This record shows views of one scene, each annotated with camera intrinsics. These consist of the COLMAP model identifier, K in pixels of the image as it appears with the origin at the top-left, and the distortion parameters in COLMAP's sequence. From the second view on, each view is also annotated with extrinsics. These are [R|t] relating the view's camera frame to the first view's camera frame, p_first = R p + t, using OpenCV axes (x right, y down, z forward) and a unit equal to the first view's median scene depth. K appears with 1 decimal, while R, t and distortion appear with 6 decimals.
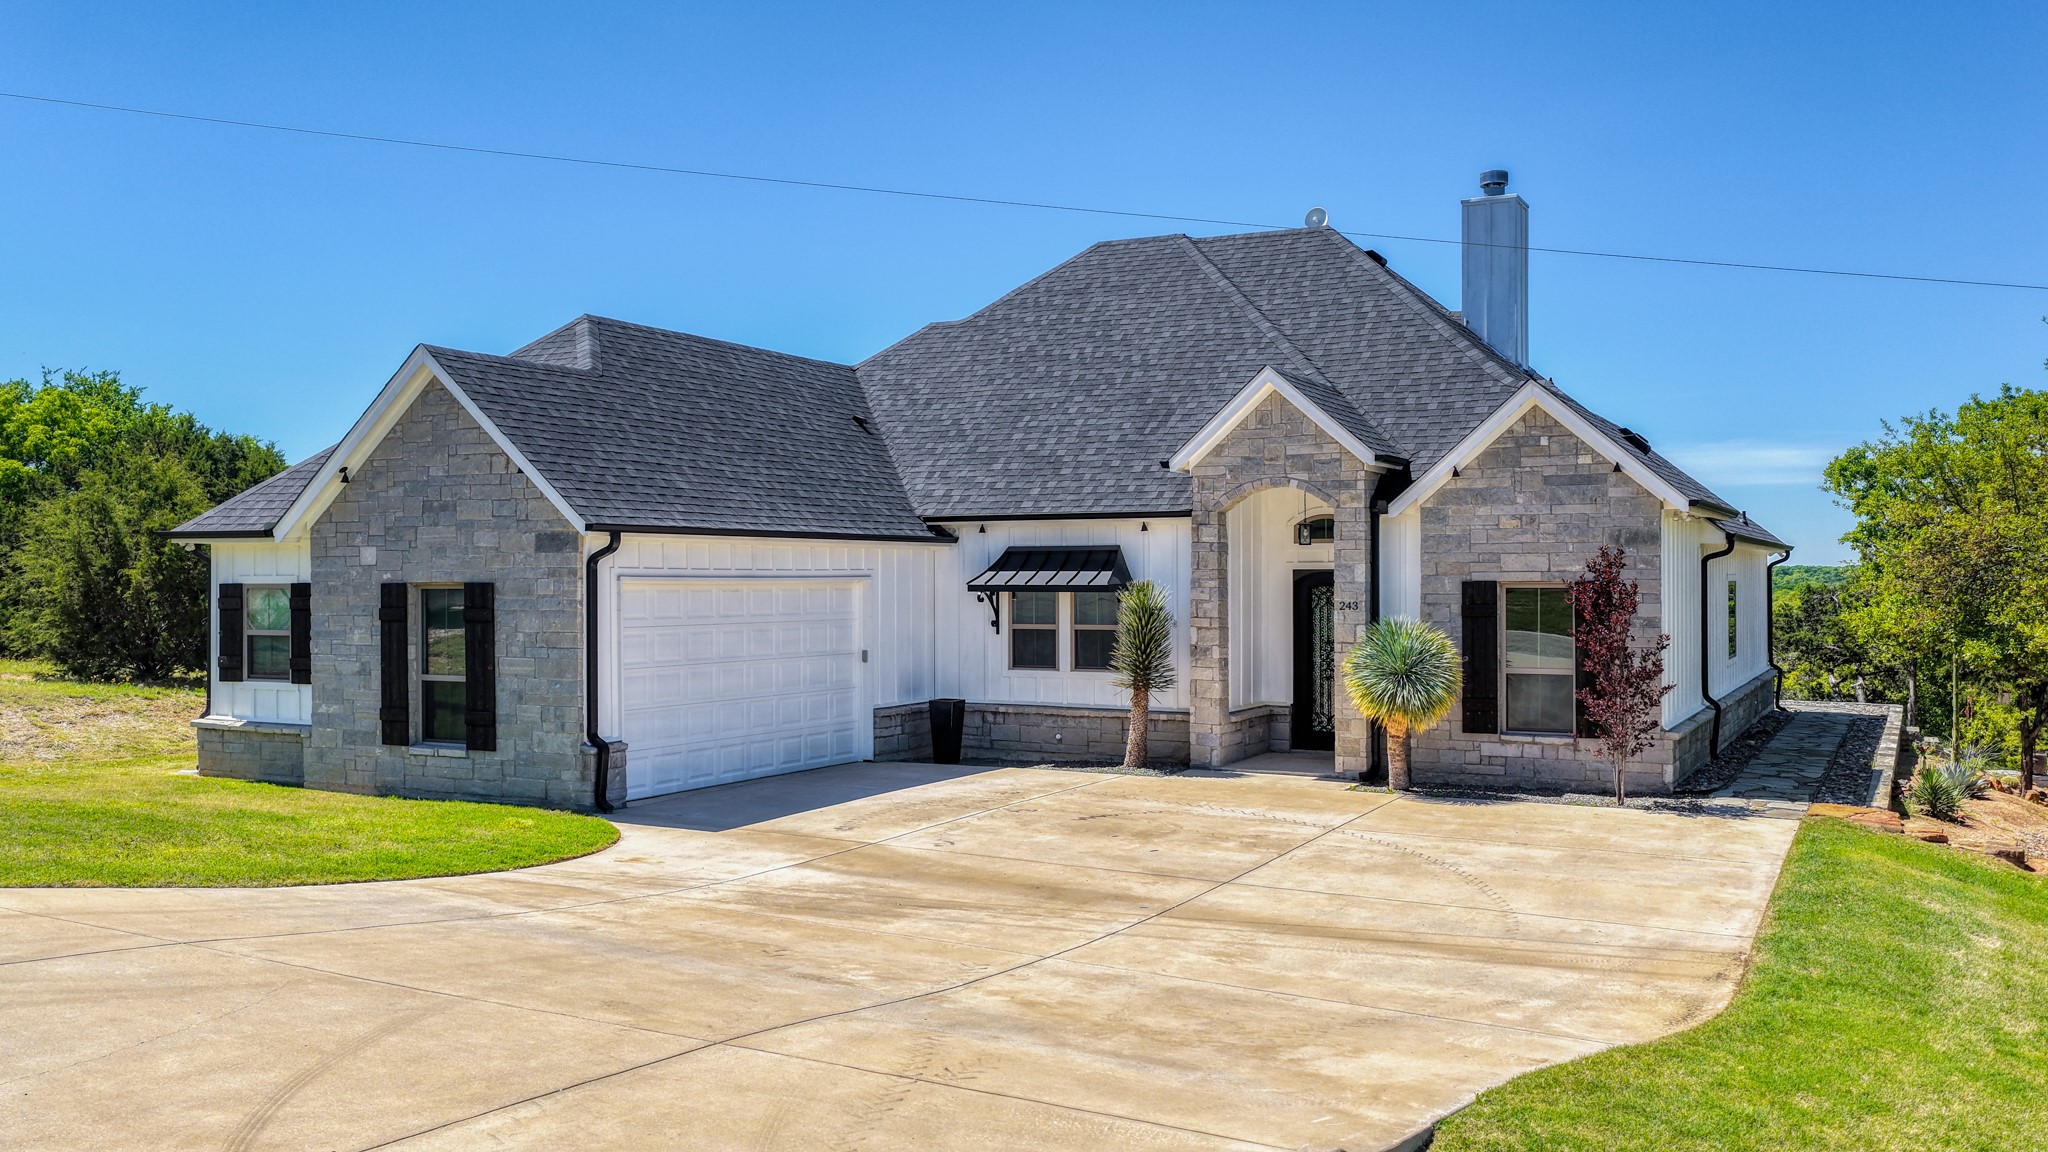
lens RADIAL K [[1705.8, 0, 1026.2], [0, 1705.8, 566.0], [0, 0, 1]] dist [0.000652, 0.015899]
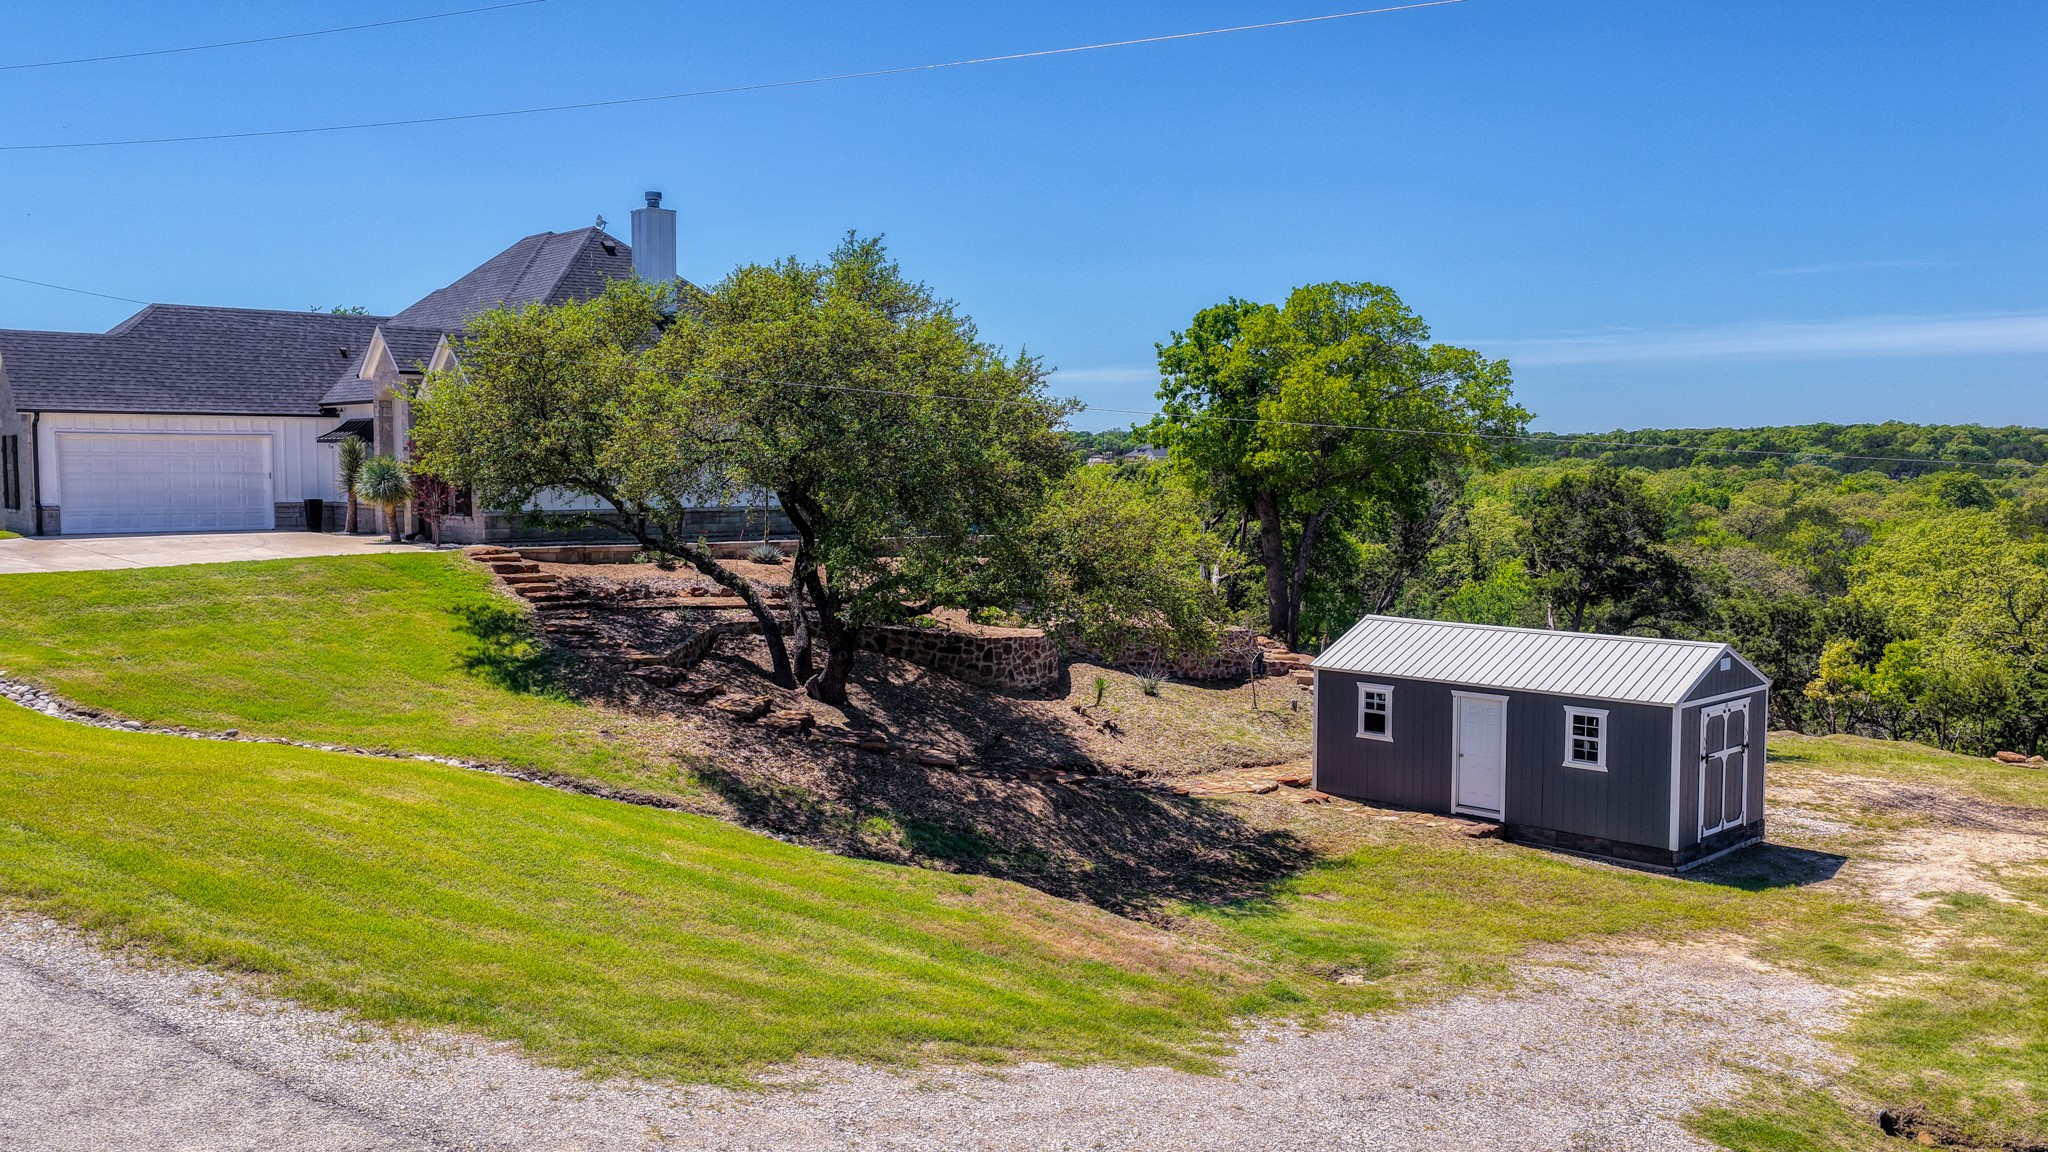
lens RADIAL K [[1705.8, 0, 1027.6], [0, 1705.8, 569.5], [0, 0, 1]] dist [0.000652, 0.015899]
pose [[0.931961, 0.027449, -0.361519, 1.584966], [-0.001607, 0.997433, 0.071587, 0.020631], [0.362556, -0.066135, 0.929613, -0.567552]]
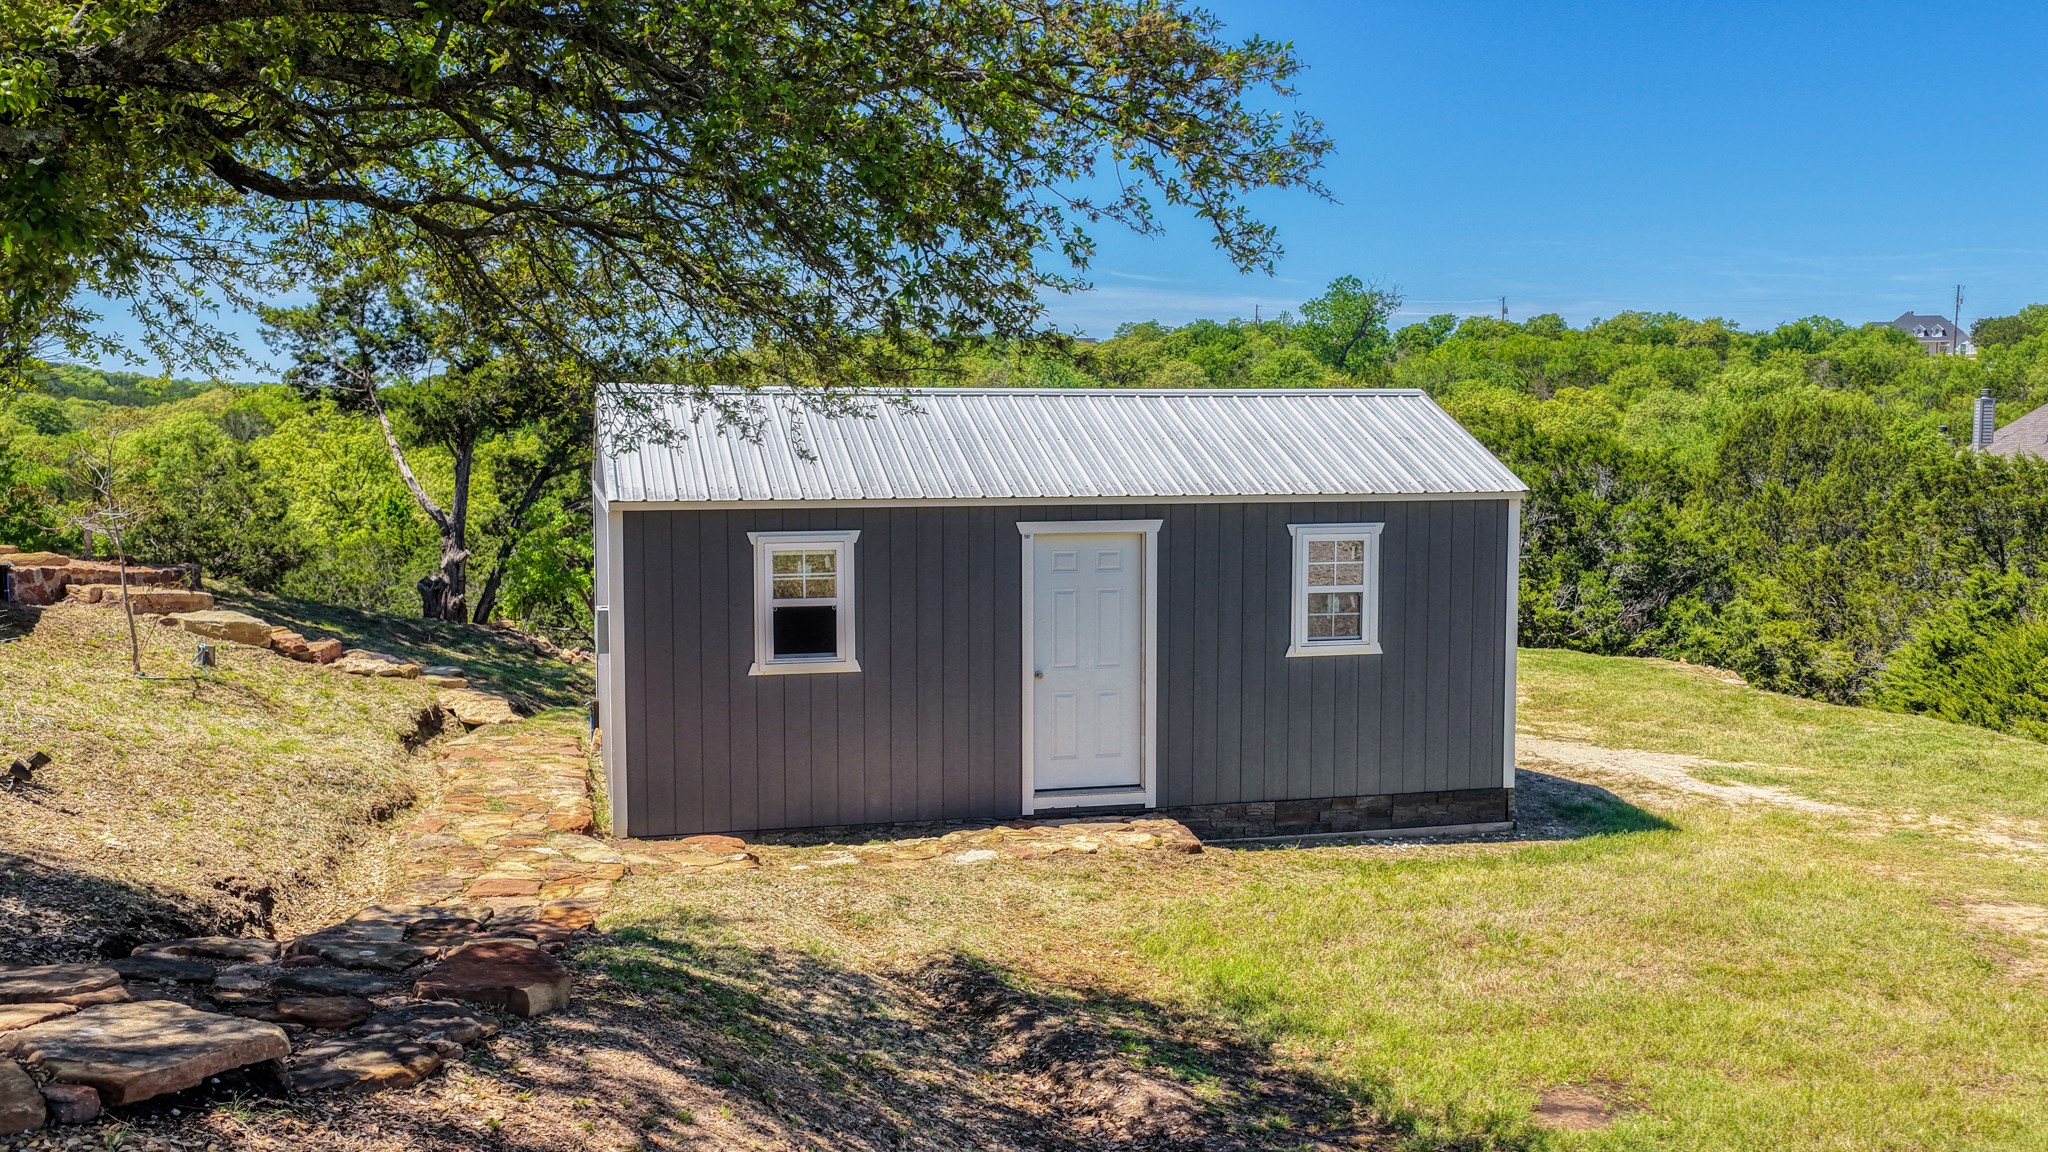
lens RADIAL K [[1705.8, 0, 1016.4], [0, 1705.8, 577.1], [0, 0, 1]] dist [0.000652, 0.015899]
pose [[0.793751, -0.042235, 0.606774, 0.998506], [0.002111, 0.997772, 0.066690, 0.215310], [-0.608239, -0.051654, 0.792072, 0.477832]]
